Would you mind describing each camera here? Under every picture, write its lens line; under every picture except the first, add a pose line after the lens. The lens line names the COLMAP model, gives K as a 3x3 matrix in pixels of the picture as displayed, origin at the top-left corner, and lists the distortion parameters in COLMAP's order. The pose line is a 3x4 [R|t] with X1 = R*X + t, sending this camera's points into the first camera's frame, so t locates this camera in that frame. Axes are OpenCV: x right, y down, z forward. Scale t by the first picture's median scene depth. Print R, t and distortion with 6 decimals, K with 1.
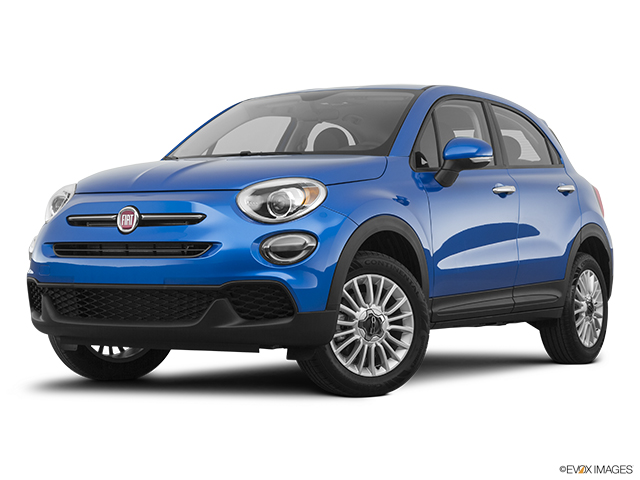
lens RADIAL K [[1535.7, 0, 323.4], [0, 1535.7, 240.1], [0, 0, 1]] dist [-0.056934, 0.000000]
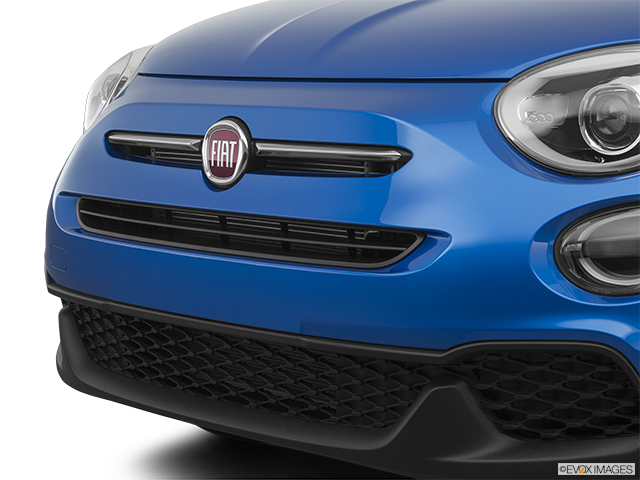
lens RADIAL K [[1521.3, 0, 319.3], [0, 1521.3, 239.9], [0, 0, 1]] dist [-0.095722, 0.000000]
pose [[0.975818, 0.017209, -0.217905, -0.016762], [0.014468, 0.989625, 0.142946, -0.045764], [0.218104, -0.142642, 0.965445, 0.605429]]
